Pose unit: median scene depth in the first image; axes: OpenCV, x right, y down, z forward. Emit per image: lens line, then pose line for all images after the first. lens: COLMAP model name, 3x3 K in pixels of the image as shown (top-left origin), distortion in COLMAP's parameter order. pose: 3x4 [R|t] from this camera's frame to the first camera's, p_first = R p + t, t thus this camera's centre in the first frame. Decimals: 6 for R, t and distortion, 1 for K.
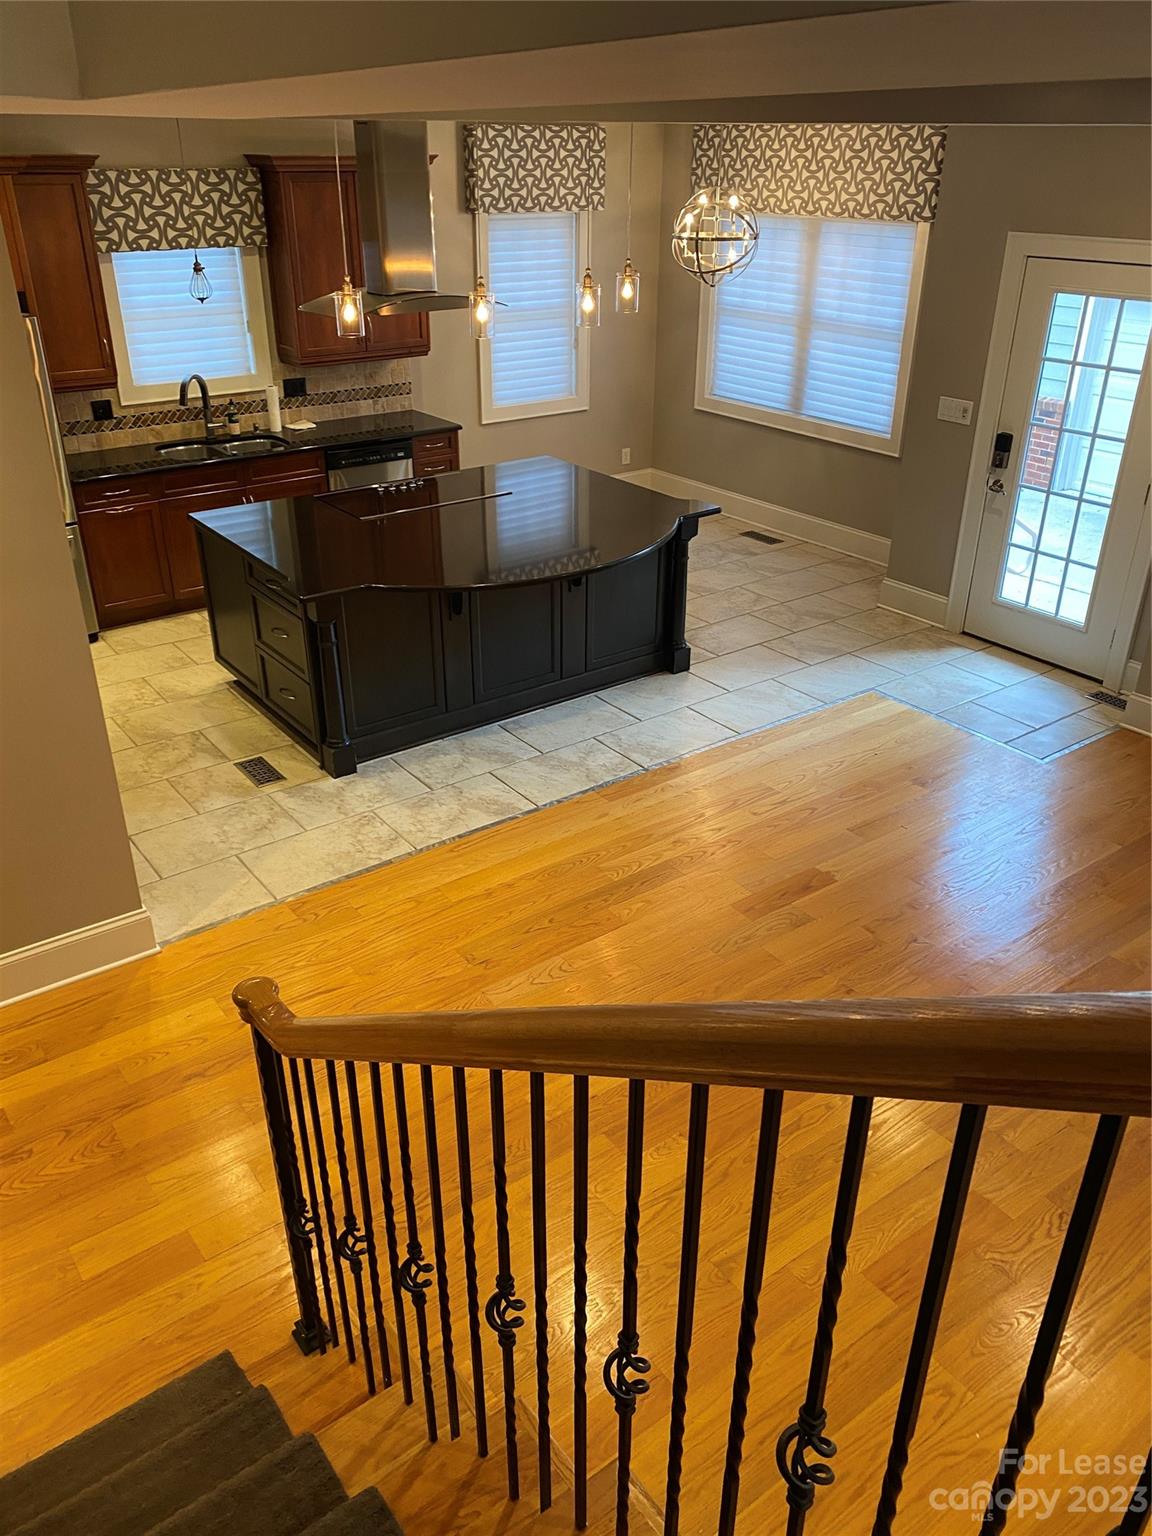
lens RADIAL K [[1177.4, 0, 557.5], [0, 1177.4, 786.7], [0, 0, 1]] dist [0.045265, -0.060558]
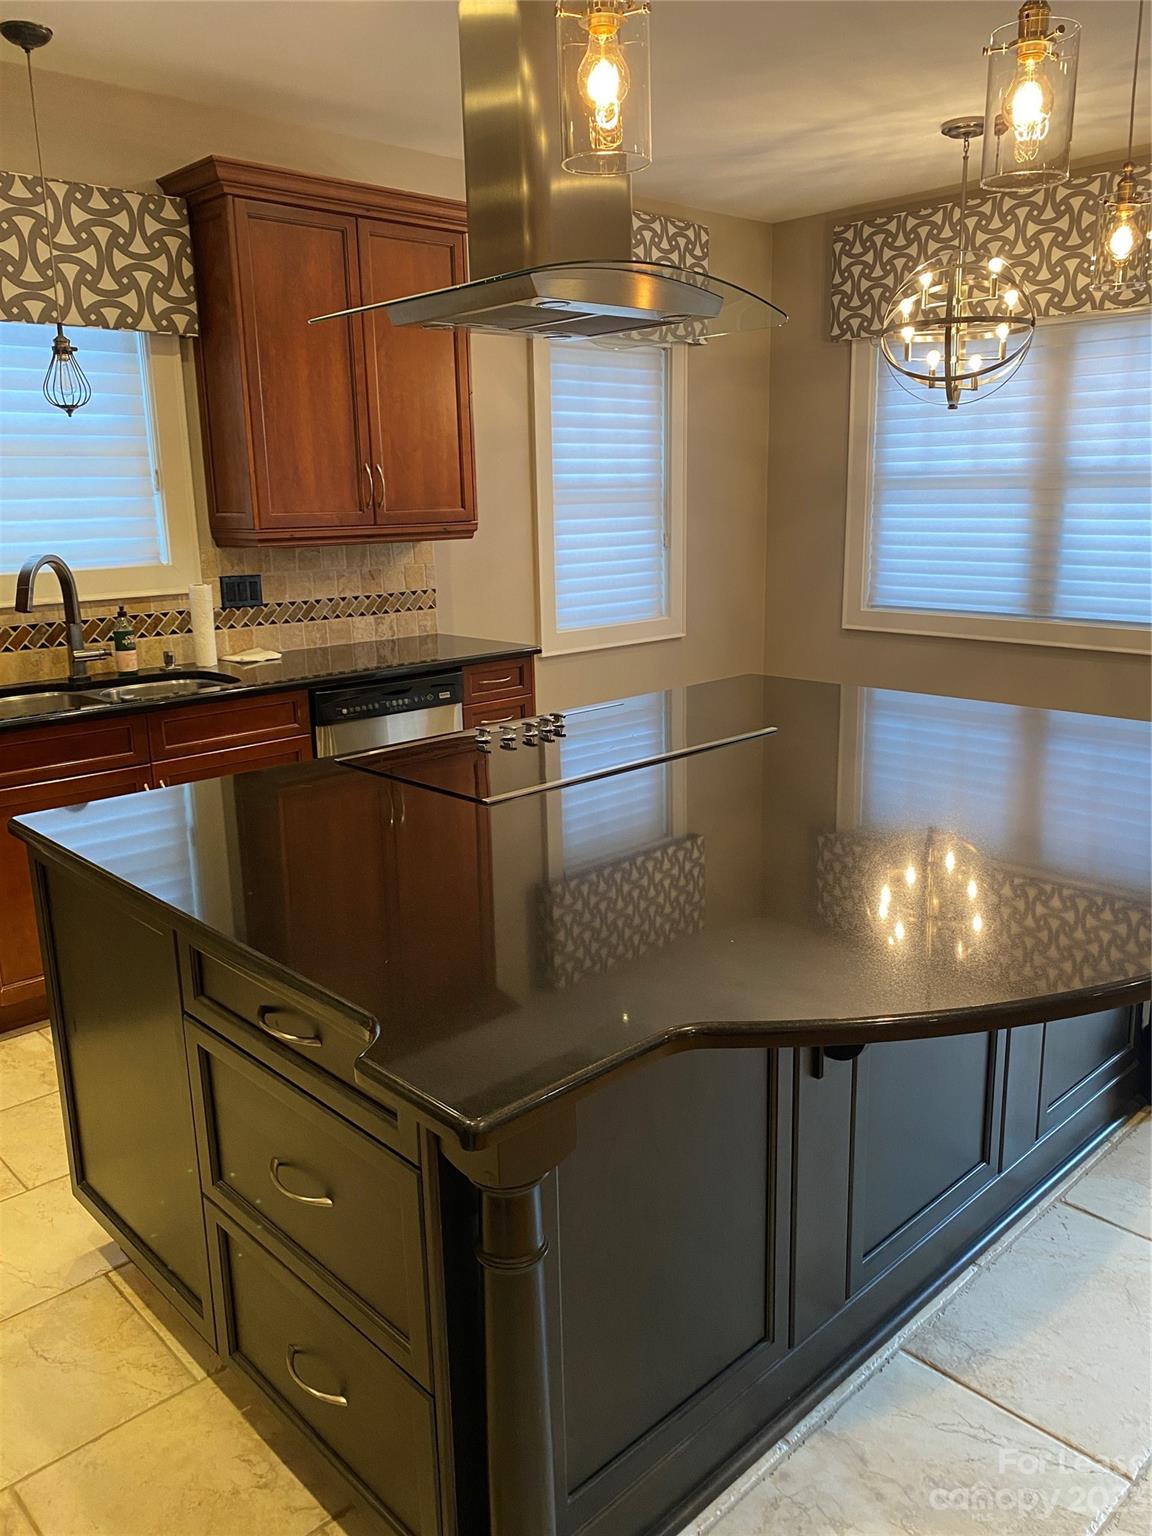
lens RADIAL K [[1177.4, 0, 574.3], [0, 1177.4, 759.8], [0, 0, 1]] dist [0.045265, -0.060558]
pose [[0.991207, -0.050710, 0.122218, -0.151846], [0.081493, 0.961643, -0.261920, -0.114054], [-0.104248, 0.269576, 0.957320, 0.520693]]
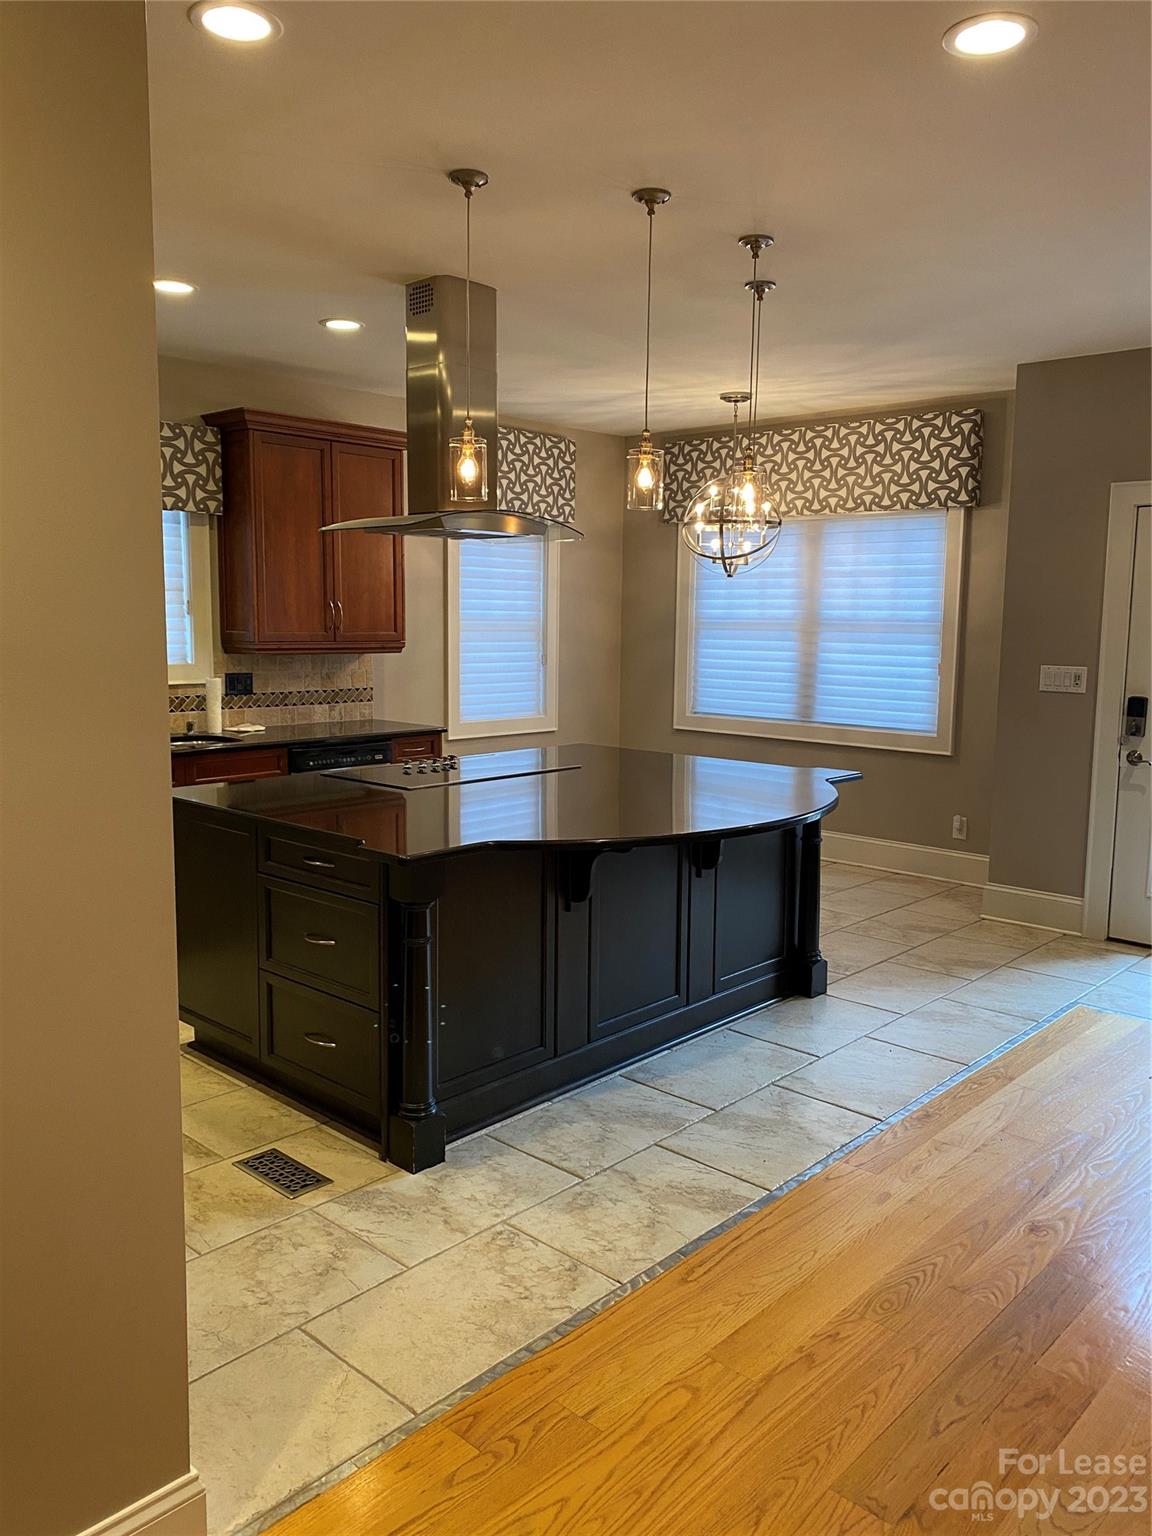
lens RADIAL K [[1177.4, 0, 565.7], [0, 1177.4, 765.1], [0, 0, 1]] dist [0.045265, -0.060558]
pose [[0.981843, -0.014676, 0.189126, -0.171017], [0.081672, 0.932568, -0.351635, 0.013316], [-0.171212, 0.360697, 0.916834, 0.274344]]
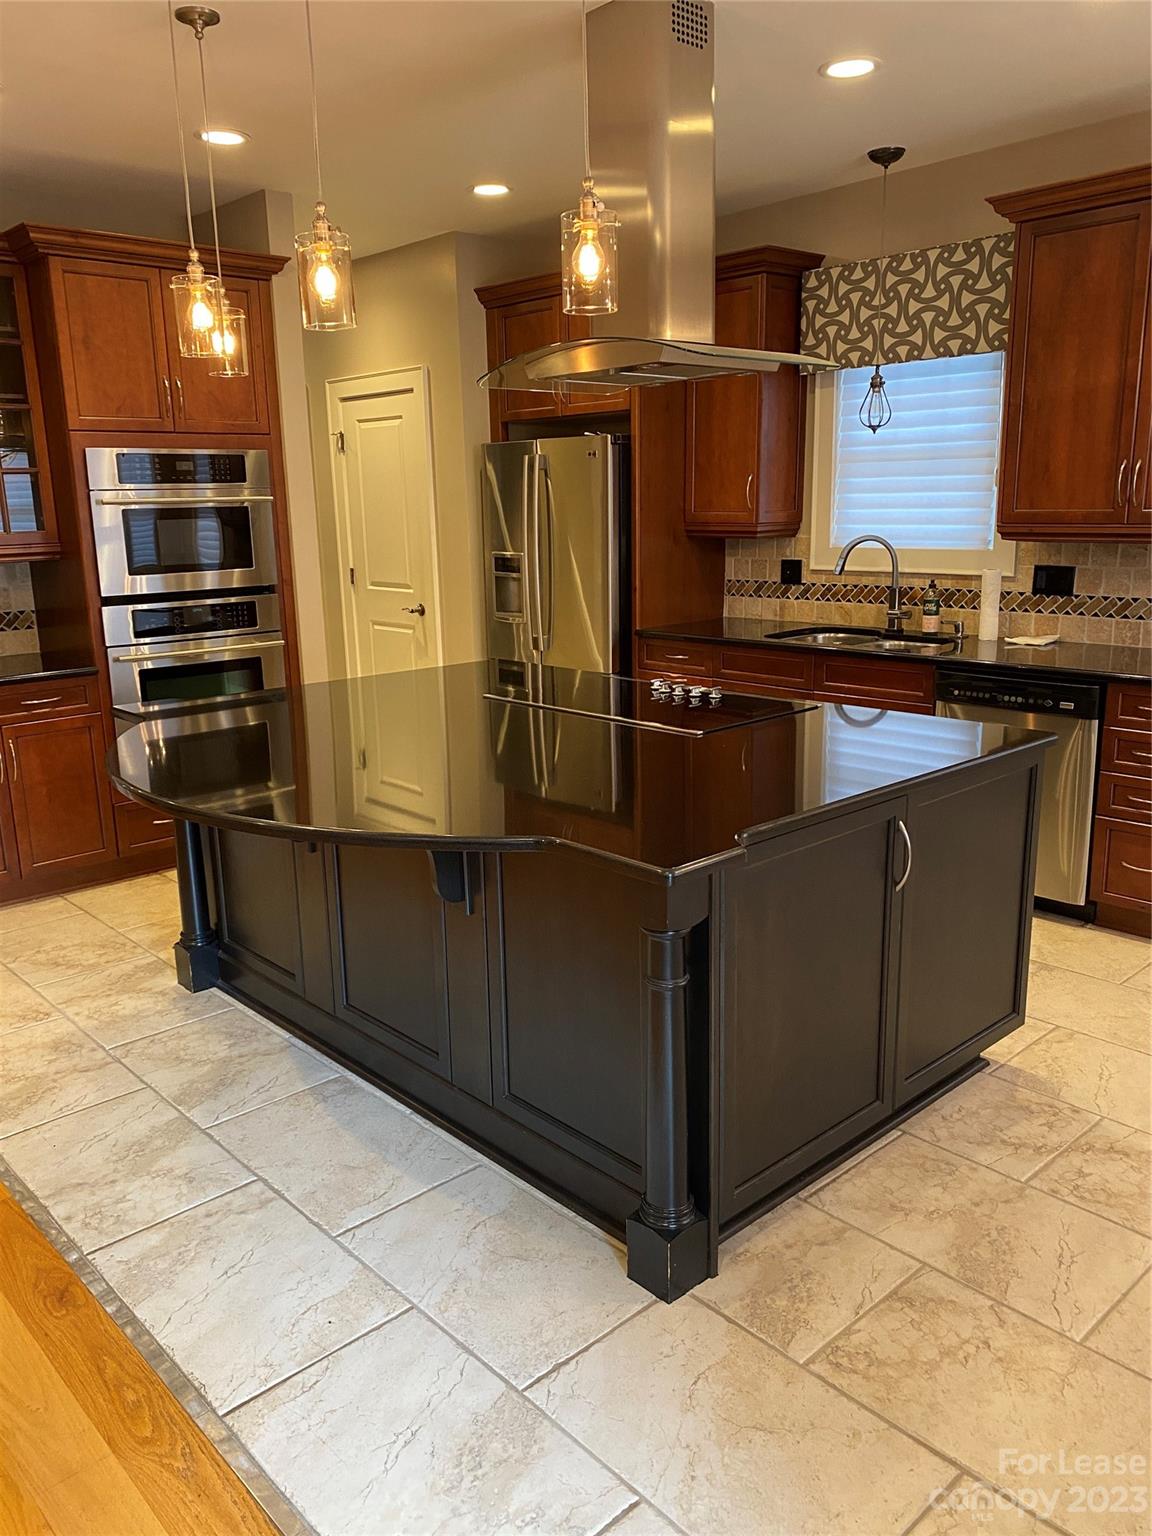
lens RADIAL K [[1177.4, 0, 554.2], [0, 1177.4, 766.3], [0, 0, 1]] dist [0.045265, -0.060558]
pose [[0.101778, 0.220119, -0.970149, 0.376387], [-0.455609, 0.877238, 0.151241, -0.252009], [0.884342, 0.426616, 0.189572, 0.770431]]
